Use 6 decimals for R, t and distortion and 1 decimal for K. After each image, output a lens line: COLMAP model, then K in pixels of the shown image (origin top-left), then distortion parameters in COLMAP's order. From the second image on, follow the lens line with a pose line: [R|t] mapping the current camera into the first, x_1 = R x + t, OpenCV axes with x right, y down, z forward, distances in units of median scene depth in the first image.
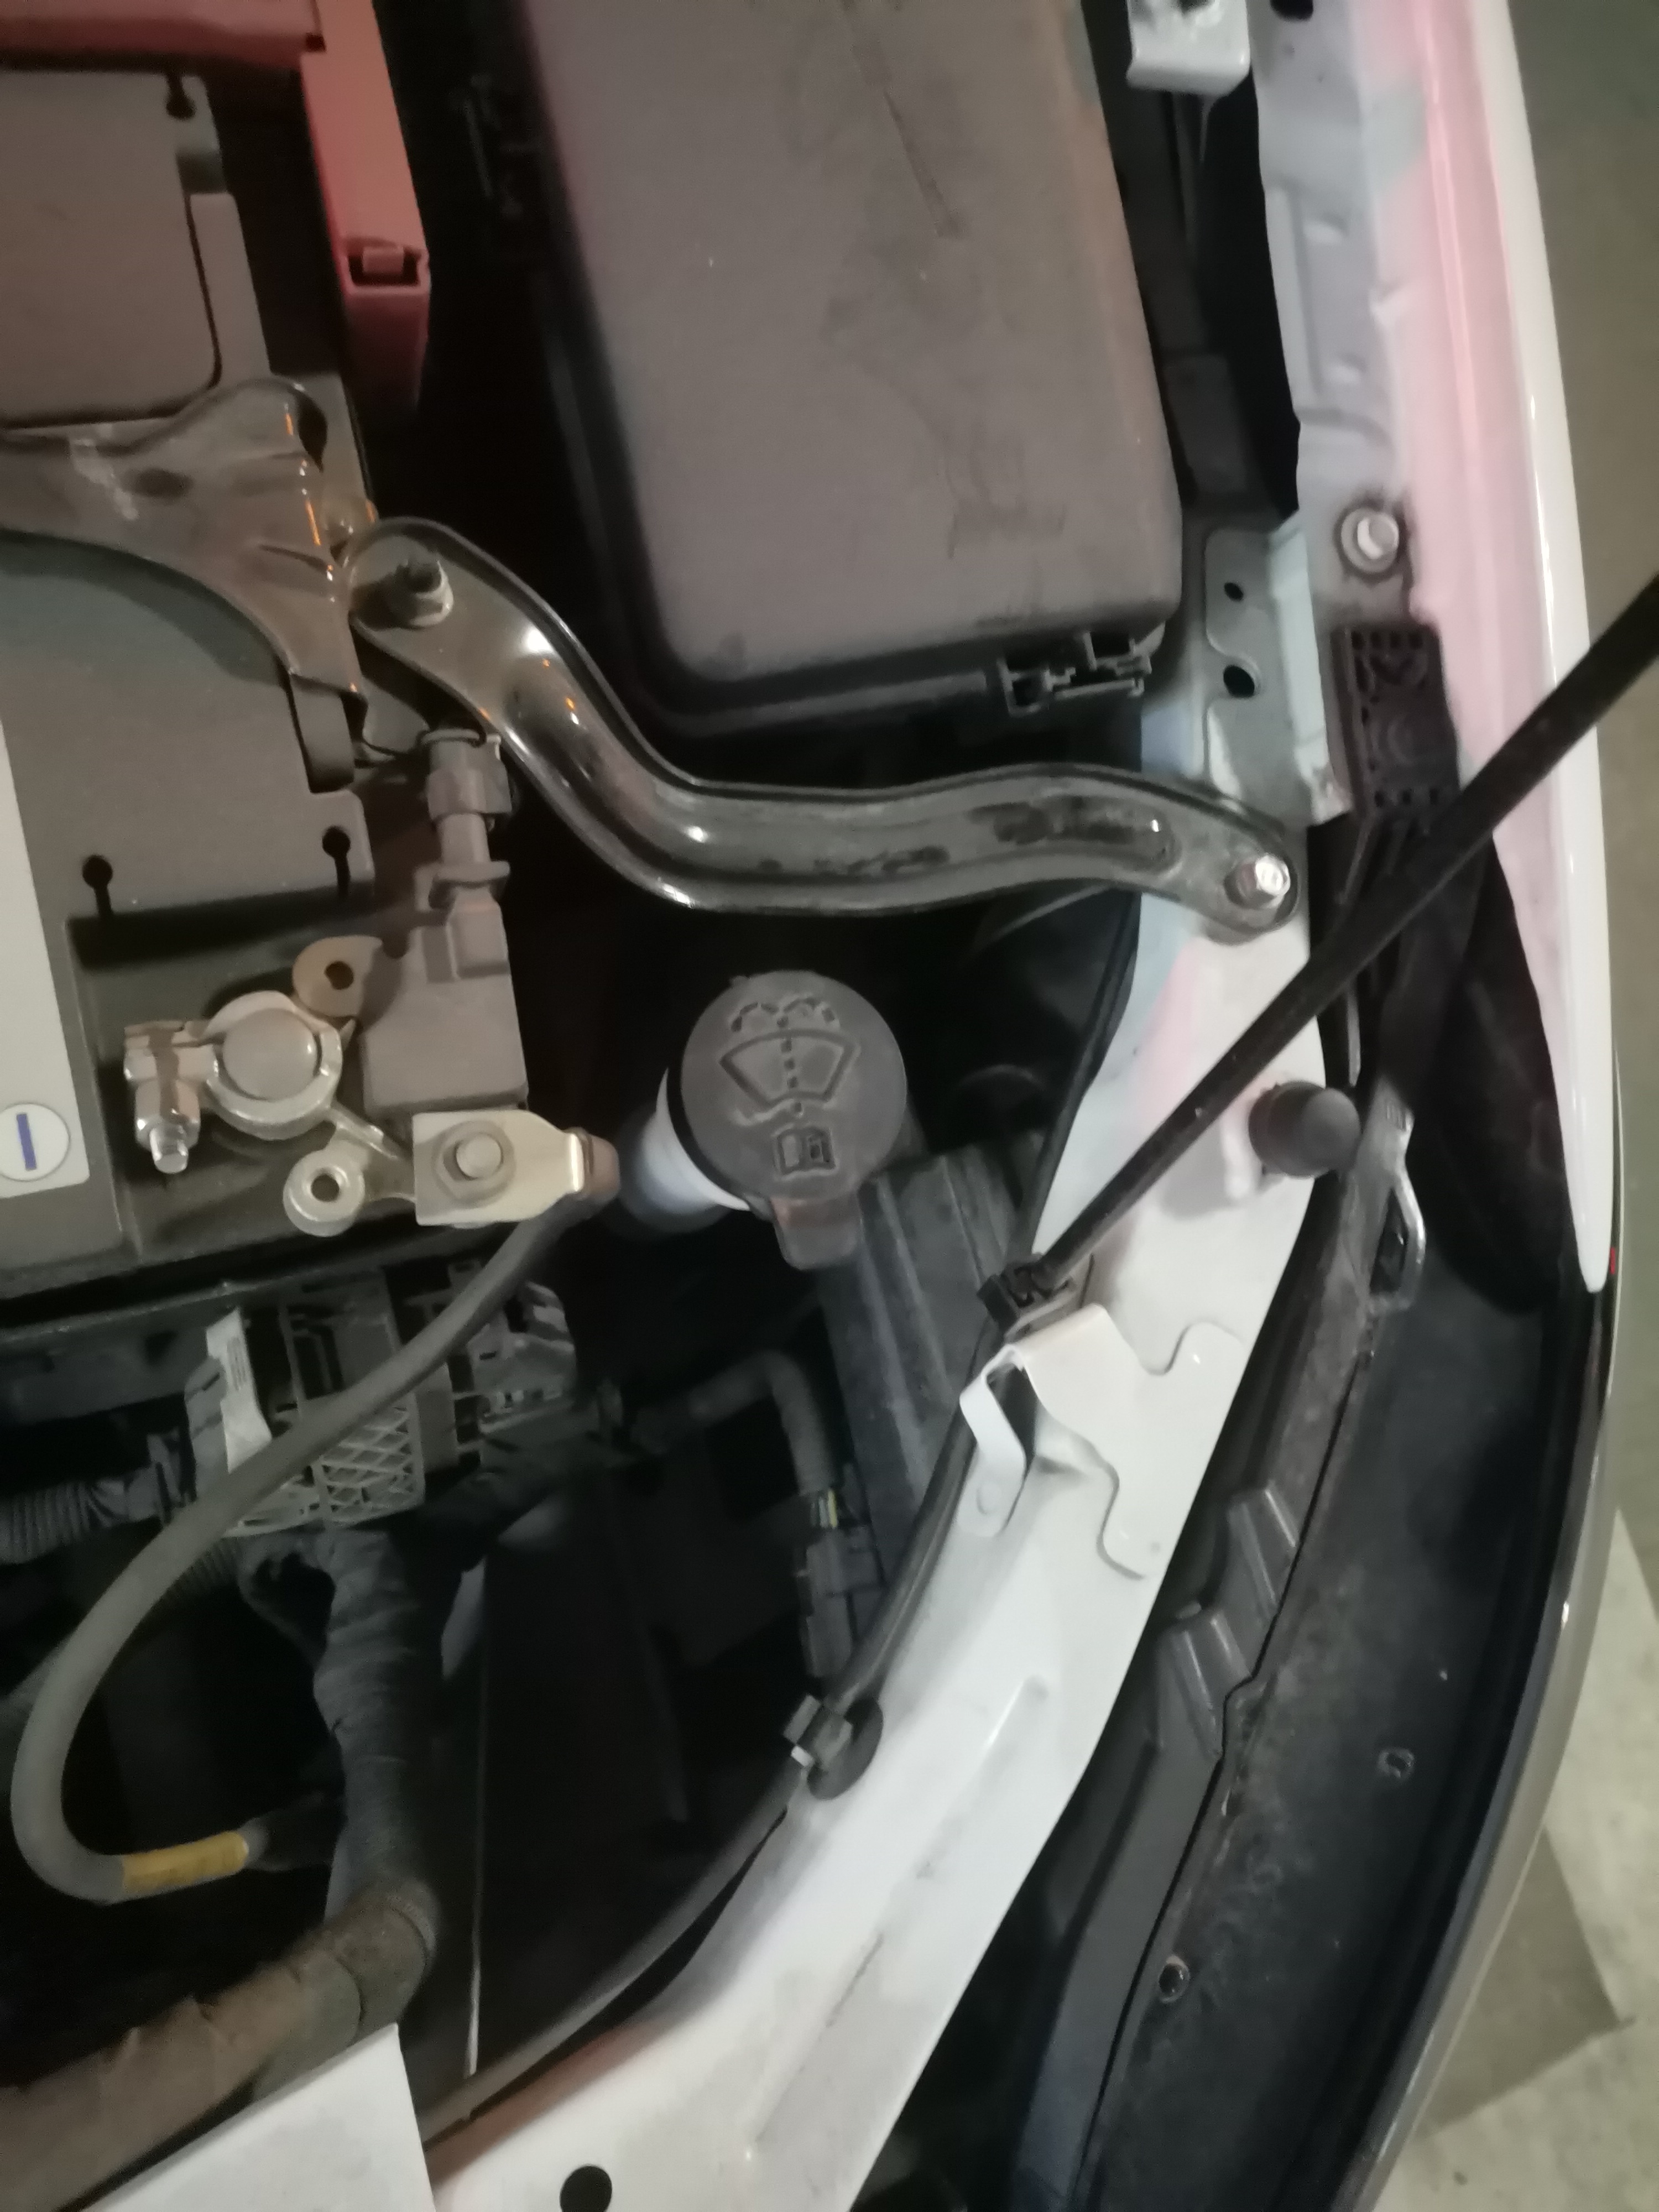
lens RADIAL K [[1682.0, 0, 829.5], [0, 1682.0, 1106.0], [0, 0, 1]] dist [0.045314, -0.027868]
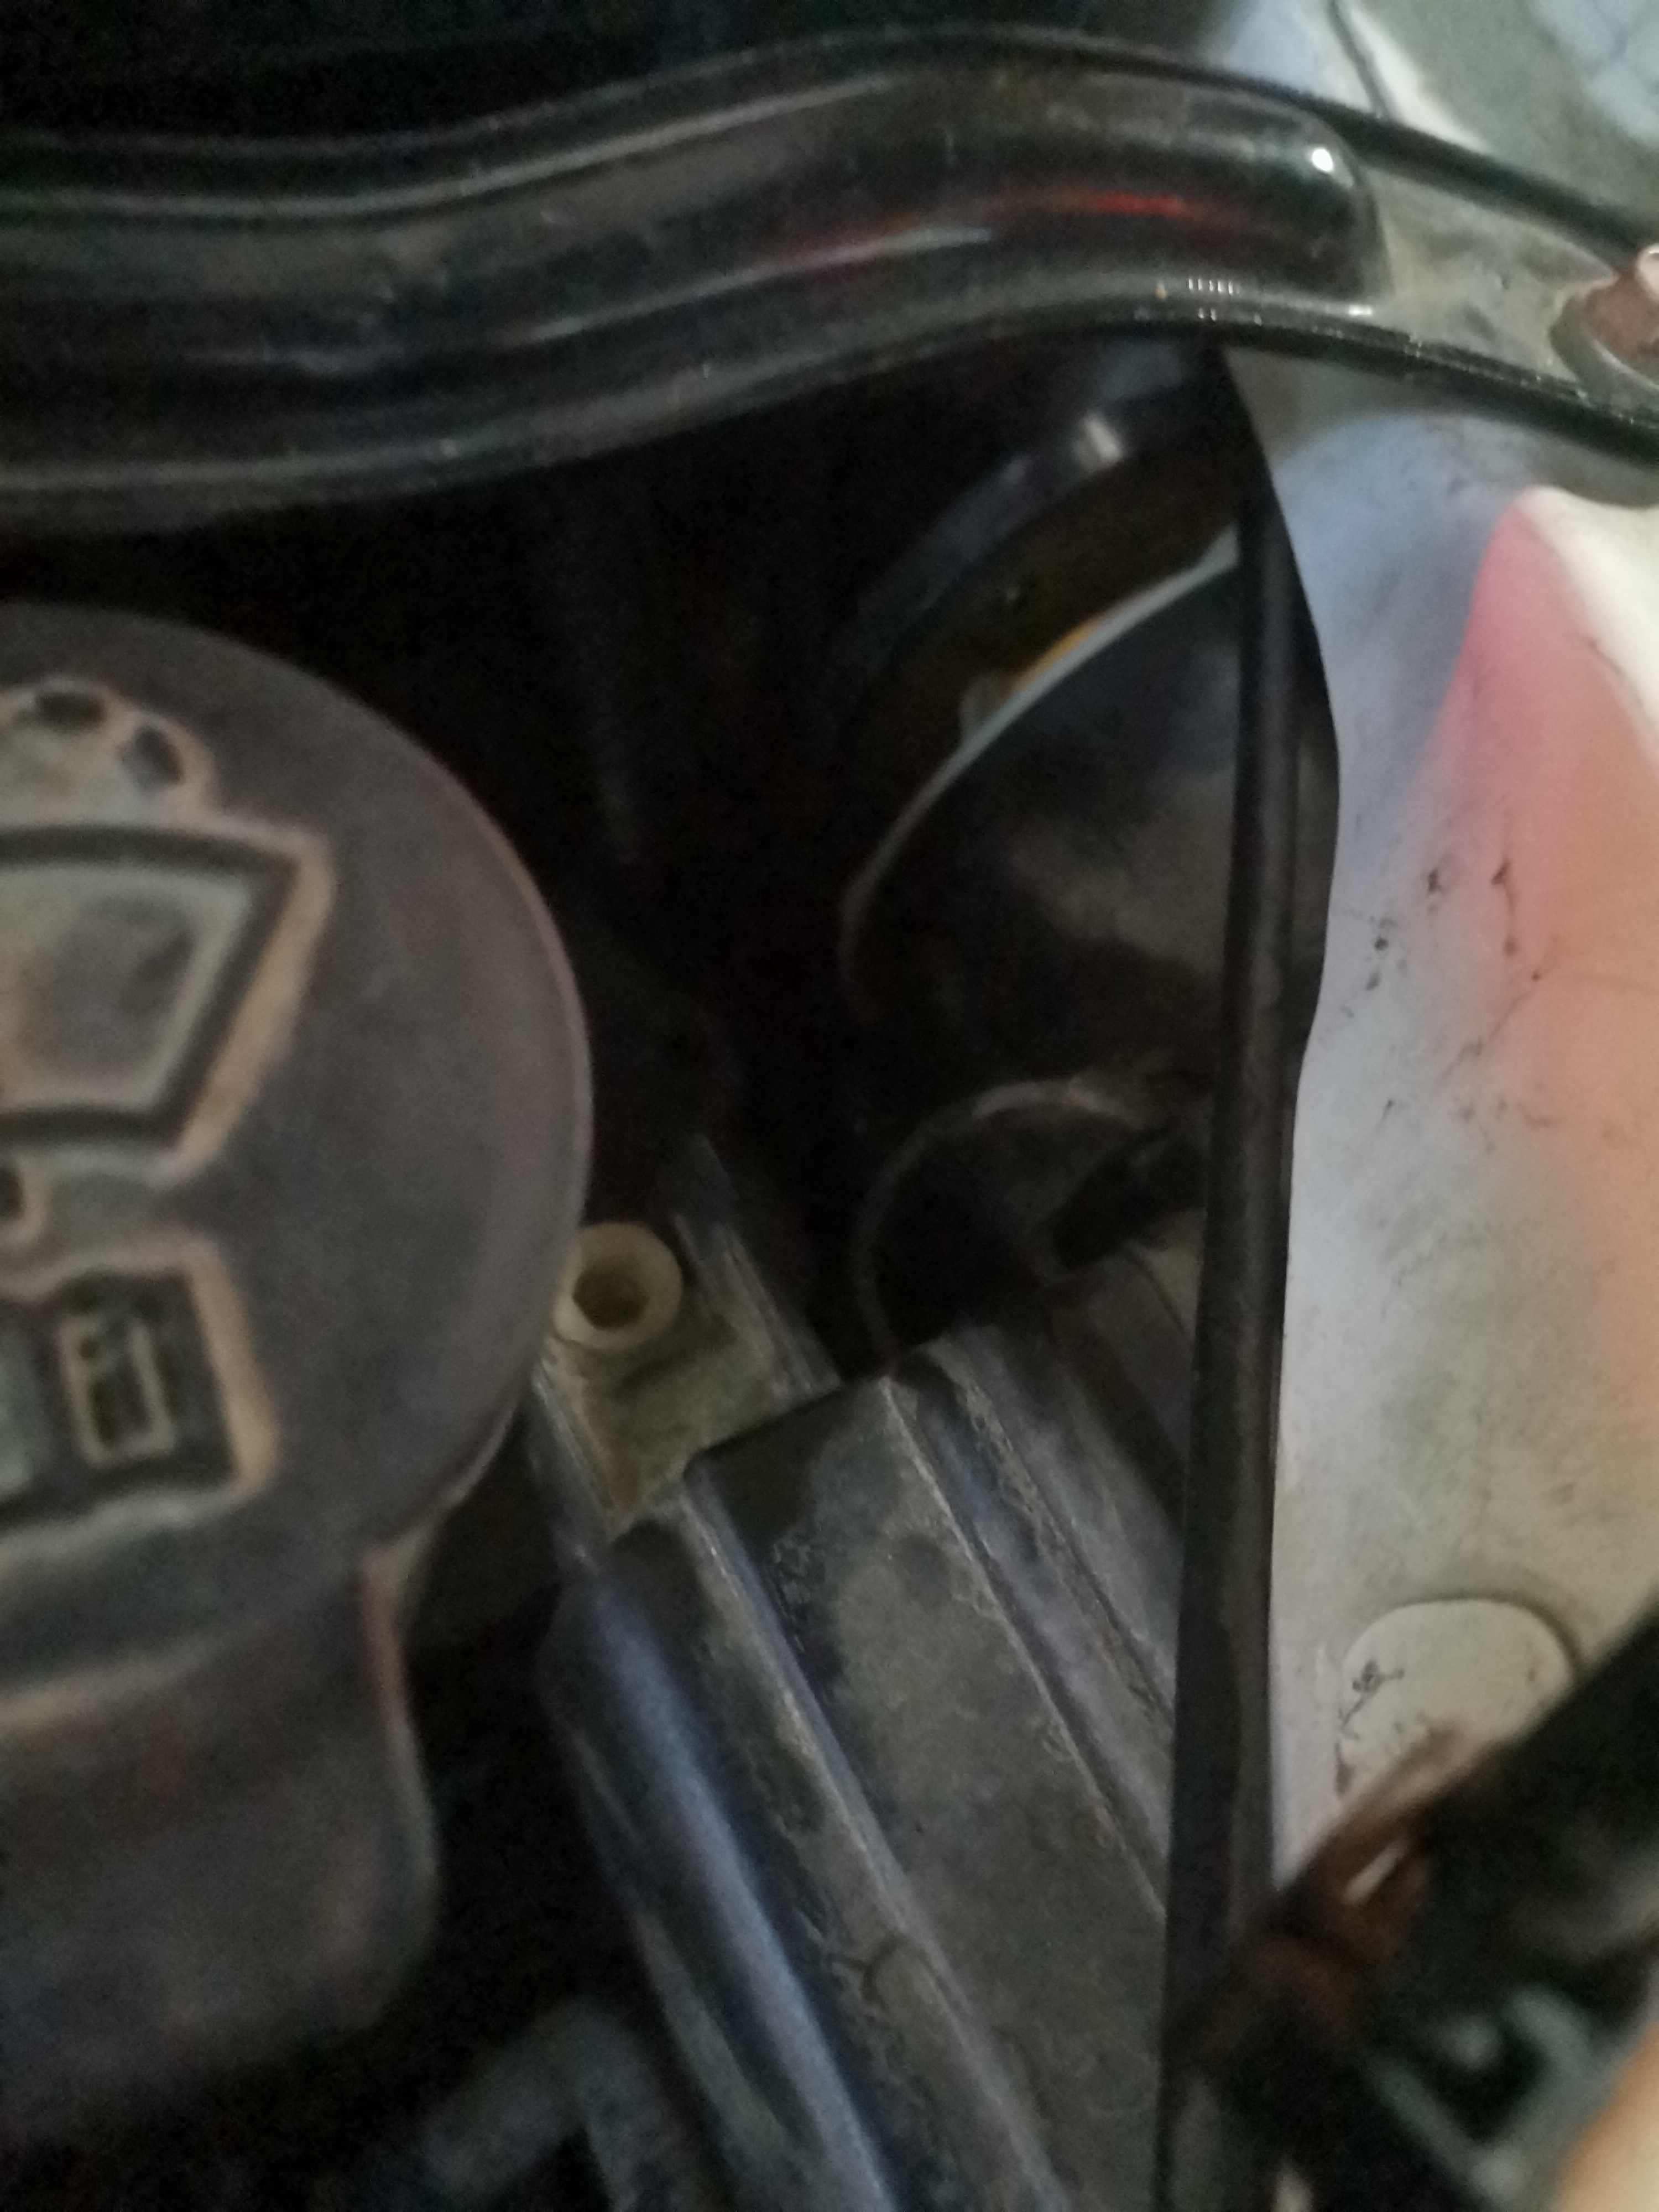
lens RADIAL K [[1682.0, 0, 829.5], [0, 1682.0, 1106.0], [0, 0, 1]] dist [0.045314, -0.027868]
pose [[0.979342, -0.199810, 0.031079, 0.059855], [0.201993, 0.959485, -0.196435, 0.041825], [0.009429, 0.198654, 0.980024, 0.706803]]
